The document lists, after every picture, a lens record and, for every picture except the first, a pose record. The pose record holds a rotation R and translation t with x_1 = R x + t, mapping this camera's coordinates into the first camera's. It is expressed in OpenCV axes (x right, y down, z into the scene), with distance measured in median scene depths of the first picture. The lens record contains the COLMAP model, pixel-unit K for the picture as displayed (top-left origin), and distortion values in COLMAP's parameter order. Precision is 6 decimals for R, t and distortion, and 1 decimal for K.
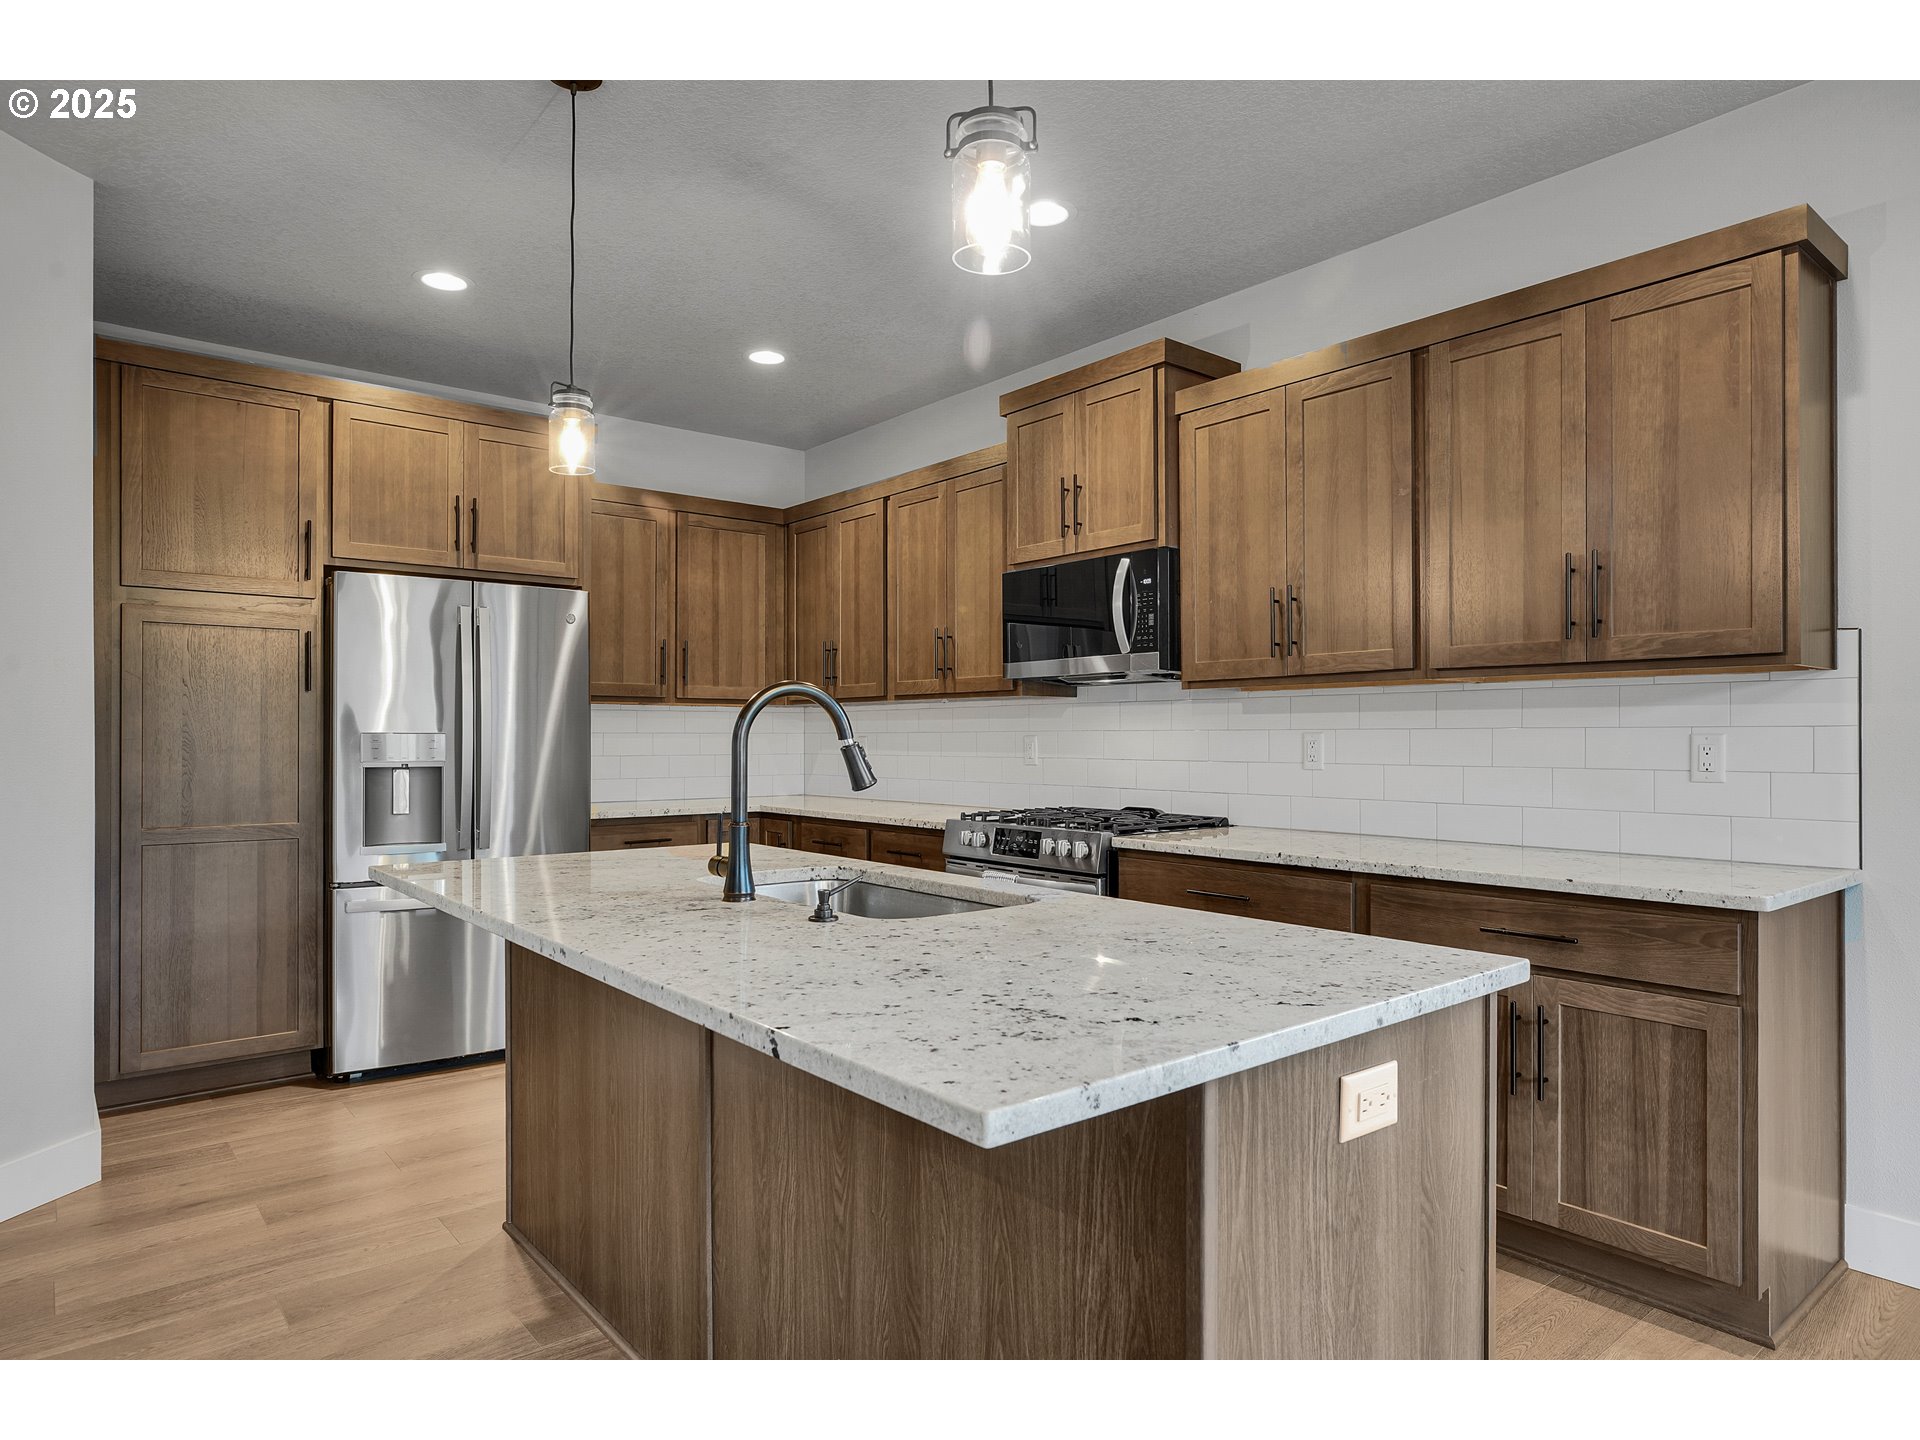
lens RADIAL K [[1153.1, 0, 955.7], [0, 1153.1, 727.0], [0, 0, 1]] dist [-0.009139, 0.001676]
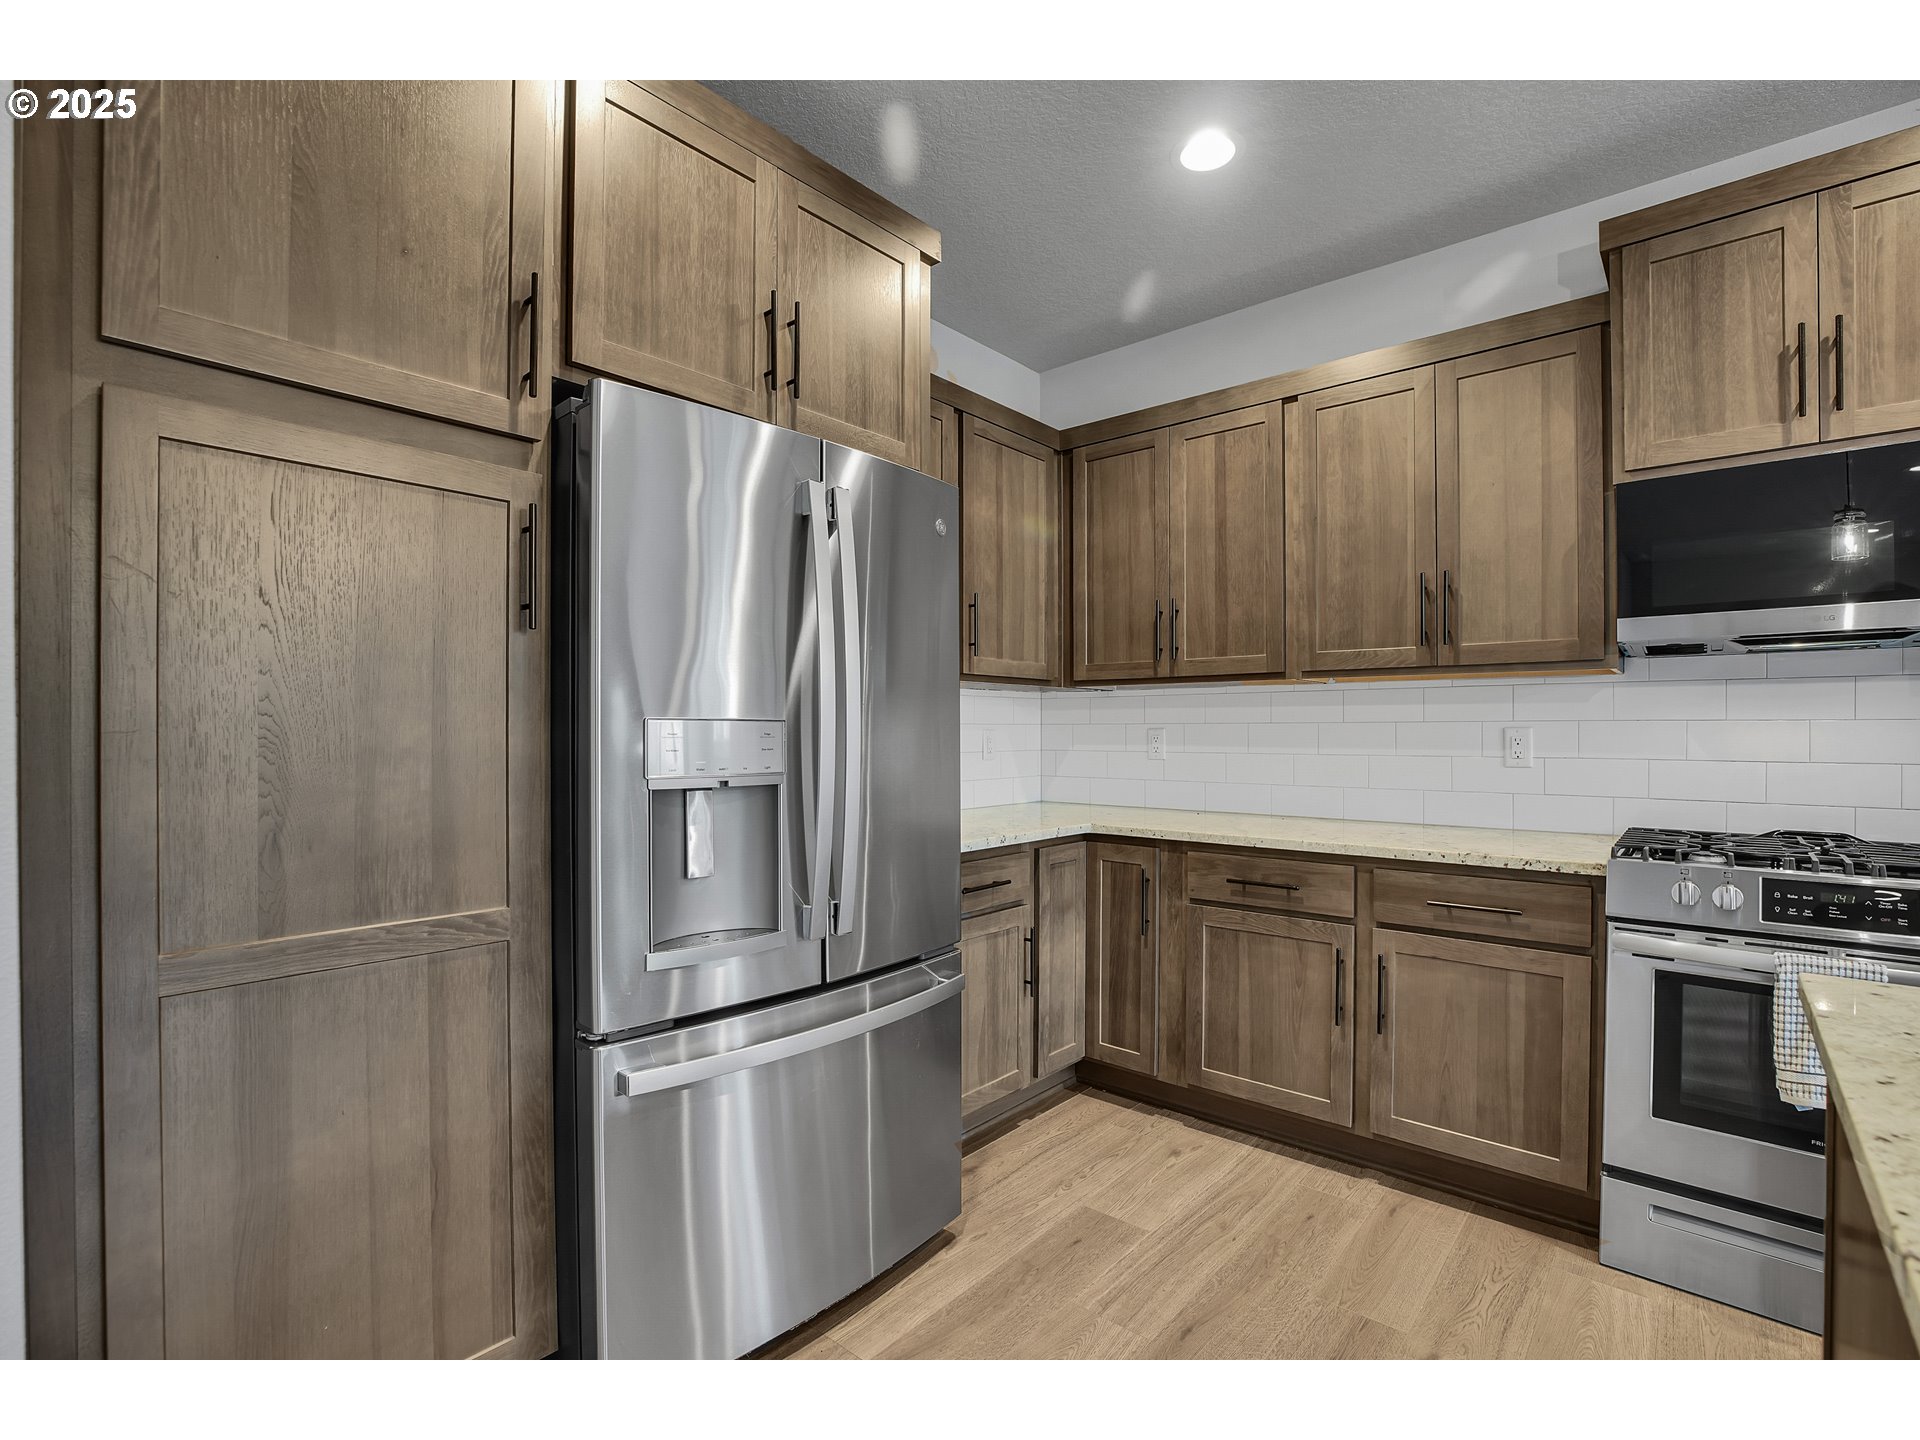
lens RADIAL K [[900.5, 0, 959.1], [0, 900.5, 728.2], [0, 0, 1]] dist [-0.040494, 0.010184]
pose [[0.985059, 0.001015, 0.172217, -0.440534], [-0.002021, 0.999982, 0.005667, 0.006614], [-0.172208, -0.005930, 0.985043, 0.590544]]
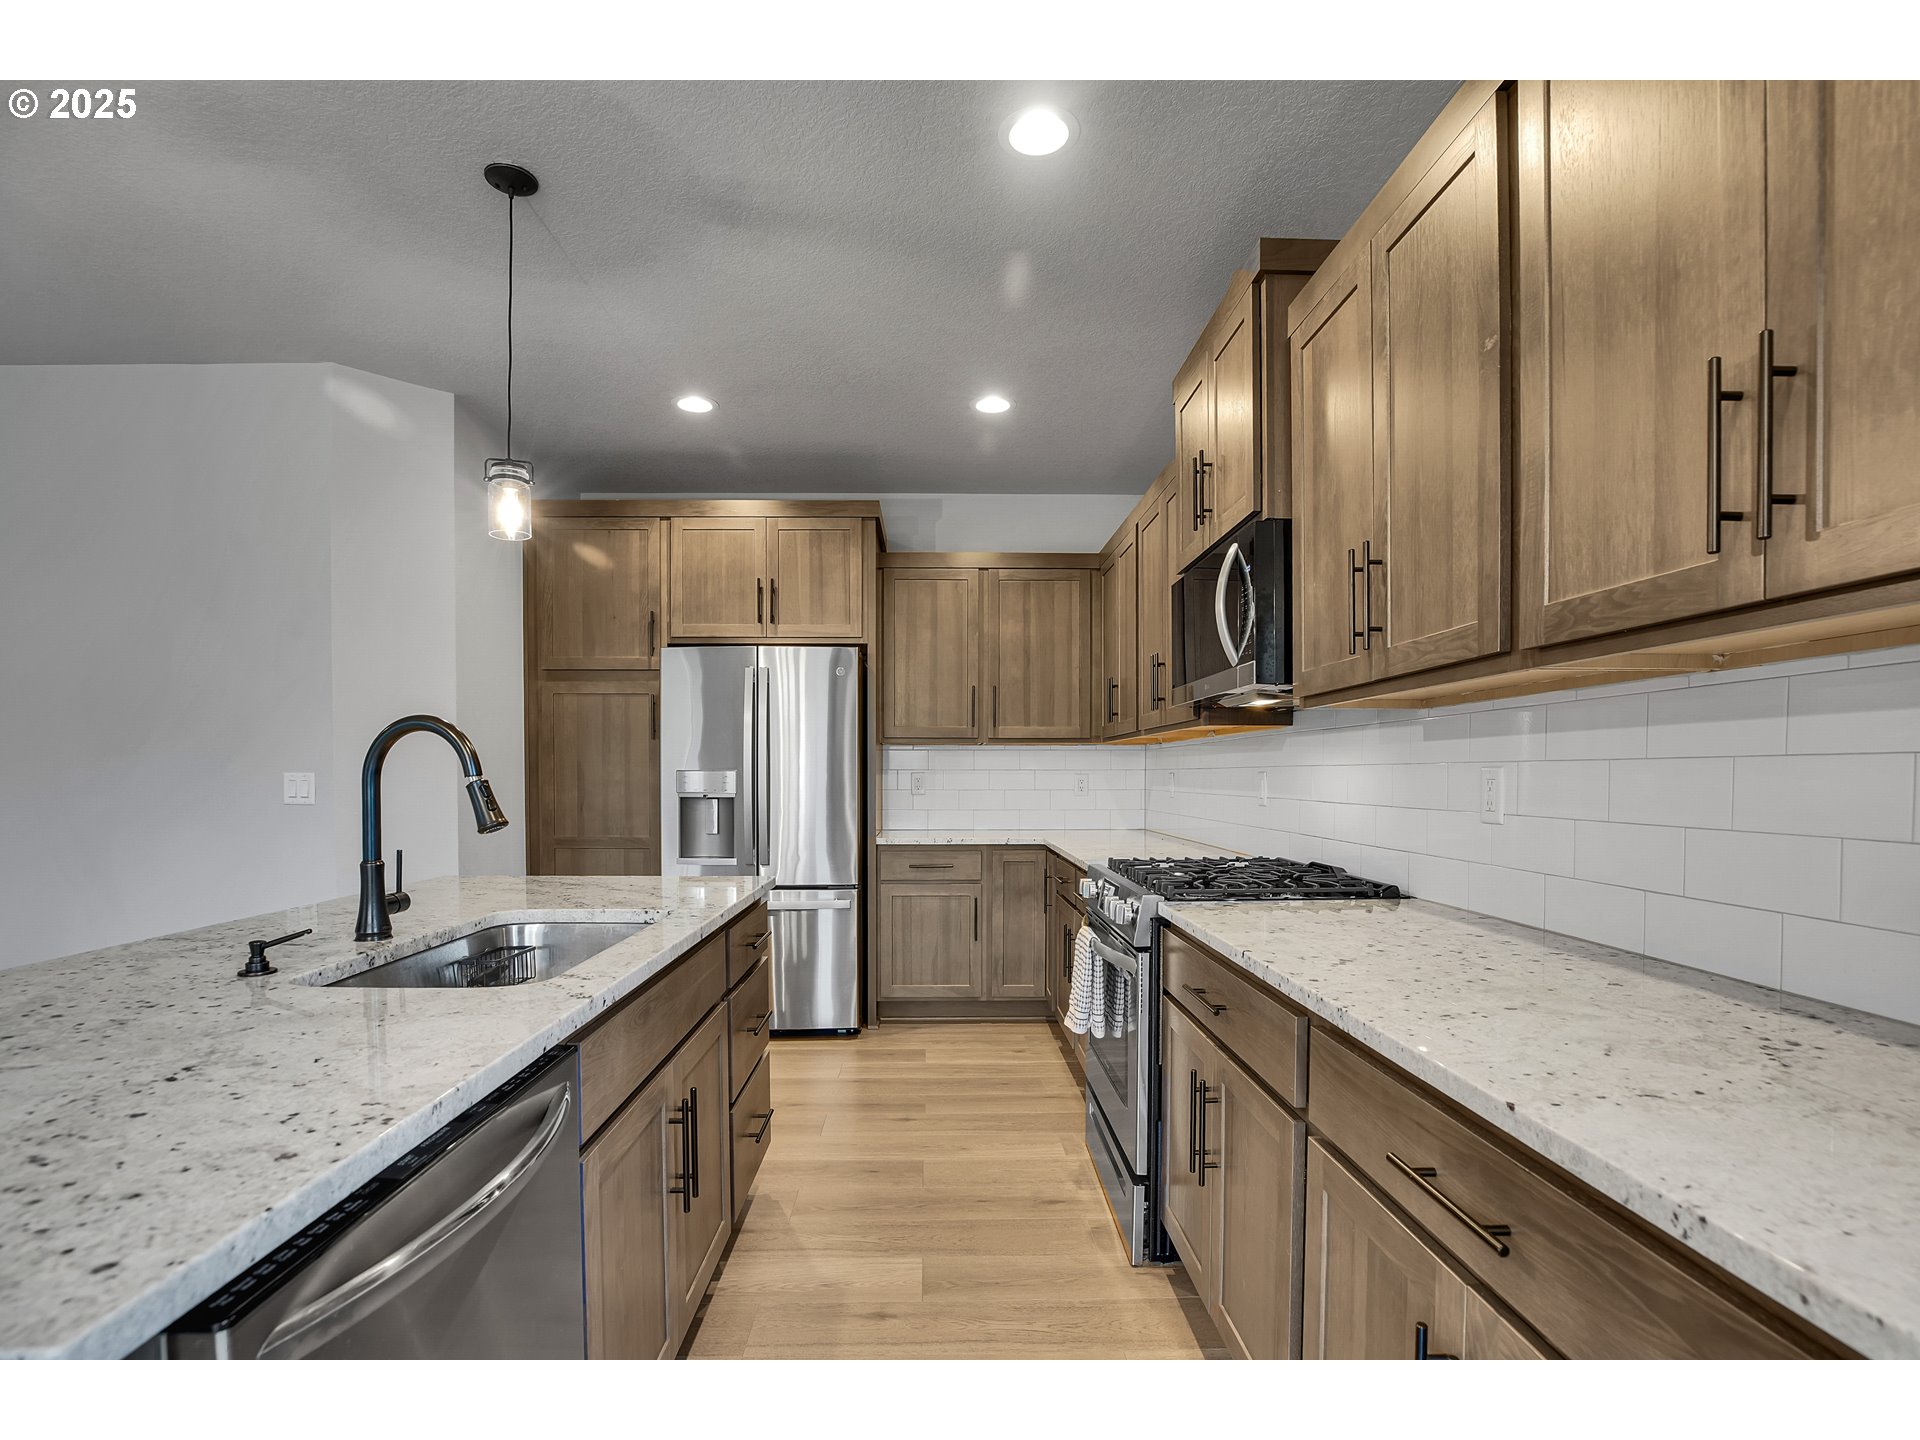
lens RADIAL K [[922.0, 0, 928.6], [0, 922.0, 778.4], [0, 0, 1]] dist [-0.004853, -0.000508]
pose [[0.776482, 0.003630, -0.630129, 0.352049], [0.005253, 0.999911, 0.012233, 0.002995], [0.630118, -0.012808, 0.776394, 0.359952]]
